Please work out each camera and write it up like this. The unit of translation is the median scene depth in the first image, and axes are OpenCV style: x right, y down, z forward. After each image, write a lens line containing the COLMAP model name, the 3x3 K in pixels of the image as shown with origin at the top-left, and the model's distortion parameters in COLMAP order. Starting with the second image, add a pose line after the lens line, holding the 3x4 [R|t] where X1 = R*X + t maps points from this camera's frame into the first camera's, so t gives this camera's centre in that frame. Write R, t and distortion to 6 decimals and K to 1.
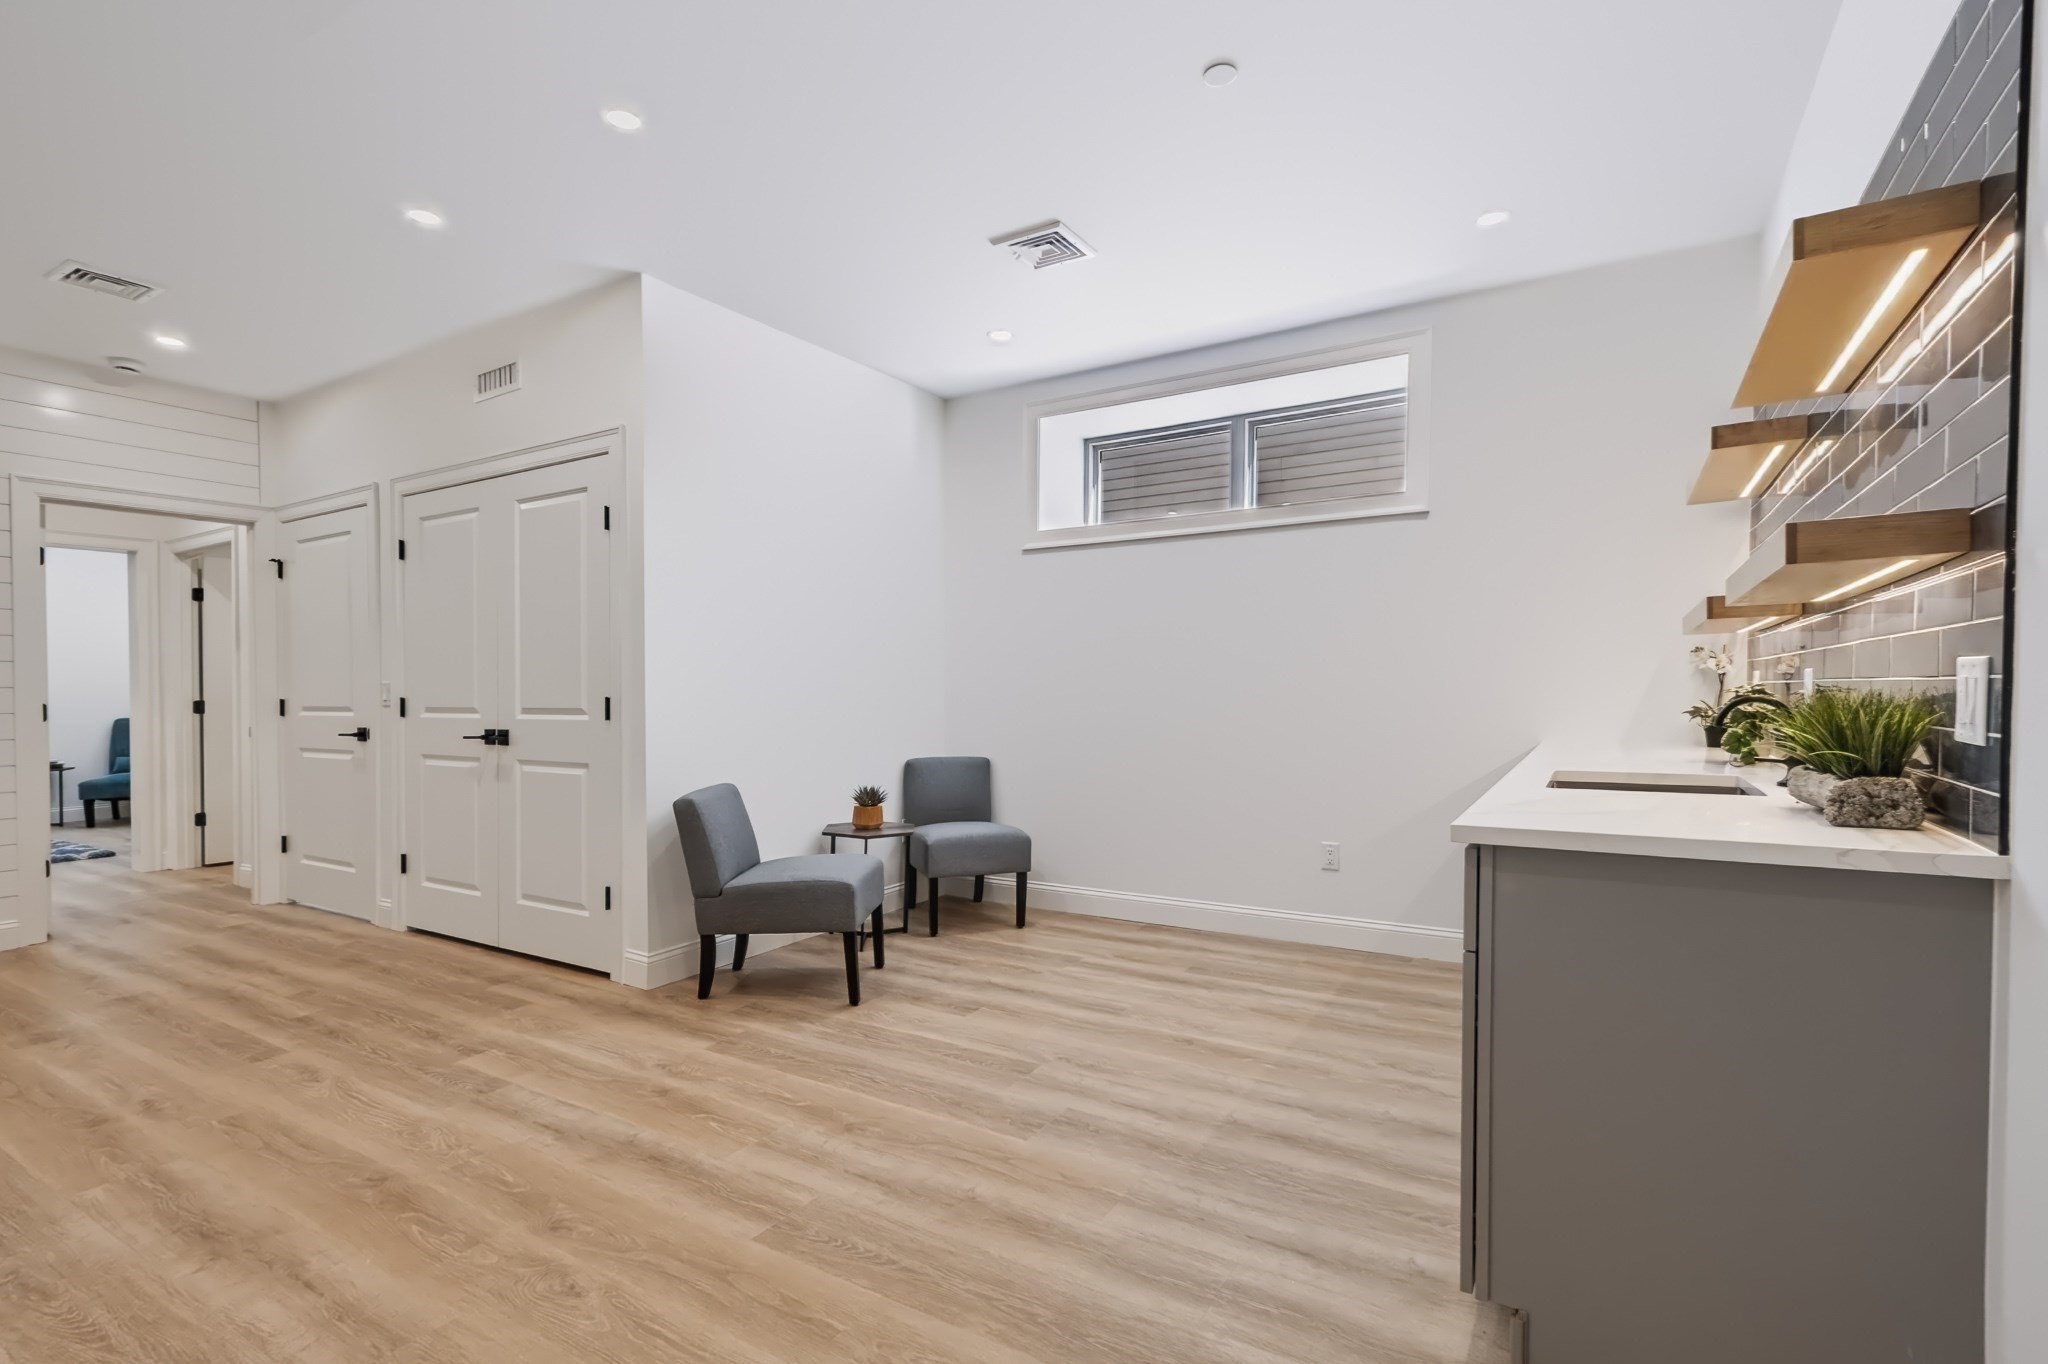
lens RADIAL K [[951.3, 0, 1029.4], [0, 951.3, 690.5], [0, 0, 1]] dist [0.002598, 0.000064]
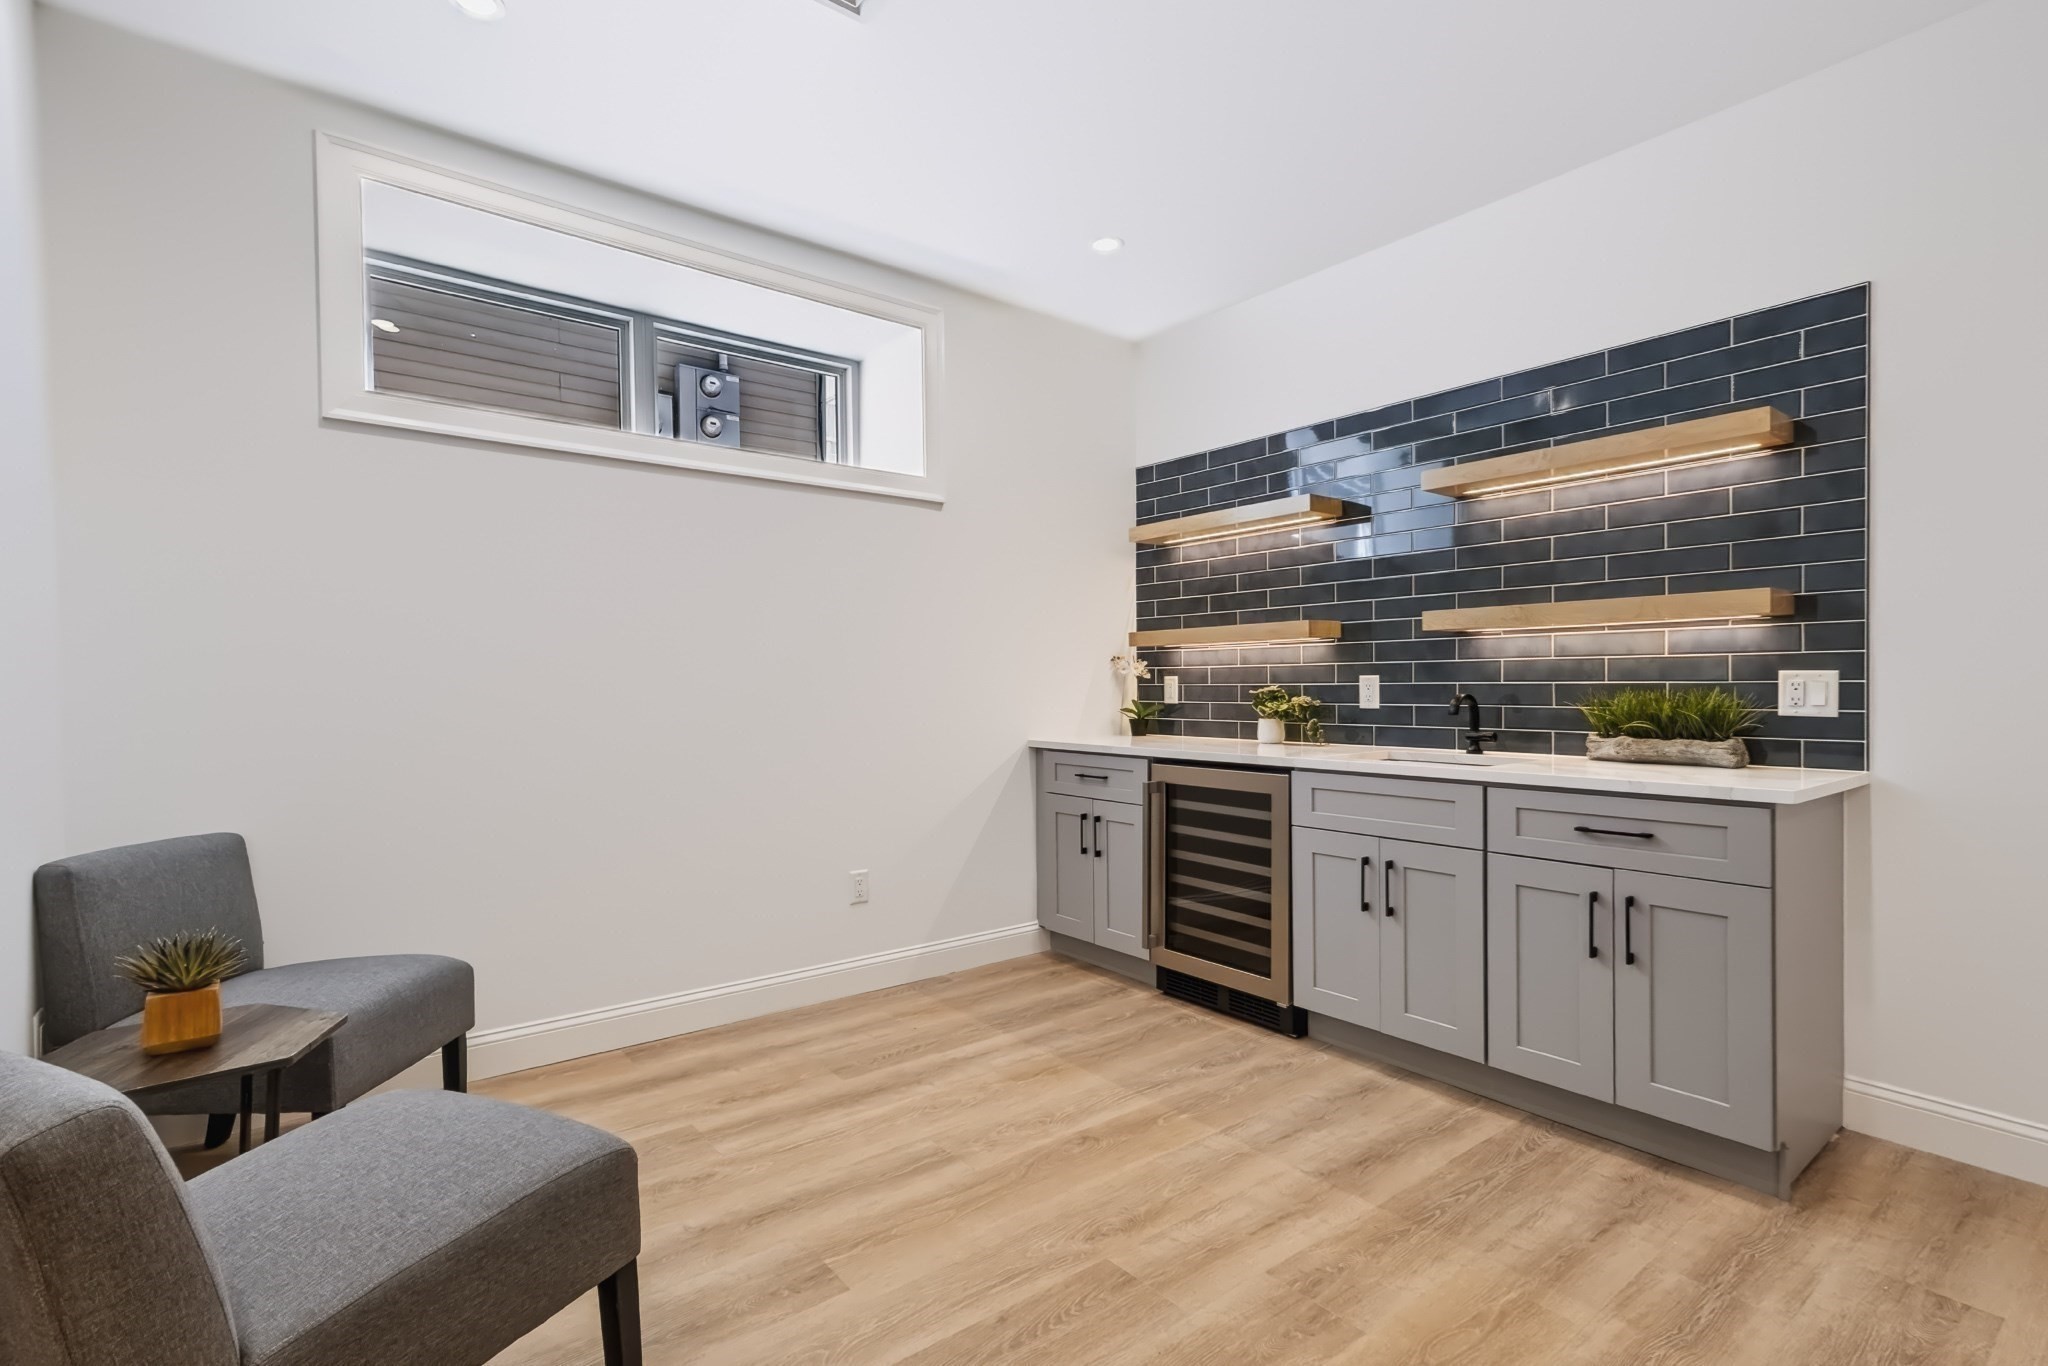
lens RADIAL K [[951.3, 0, 1029.4], [0, 951.3, 691.5], [0, 0, 1]] dist [0.002598, 0.000064]
pose [[0.361408, 0.001394, 0.932407, -0.521512], [0.001583, 0.999997, -0.002108, 0.002892], [-0.932406, 0.002238, 0.361405, 0.684683]]
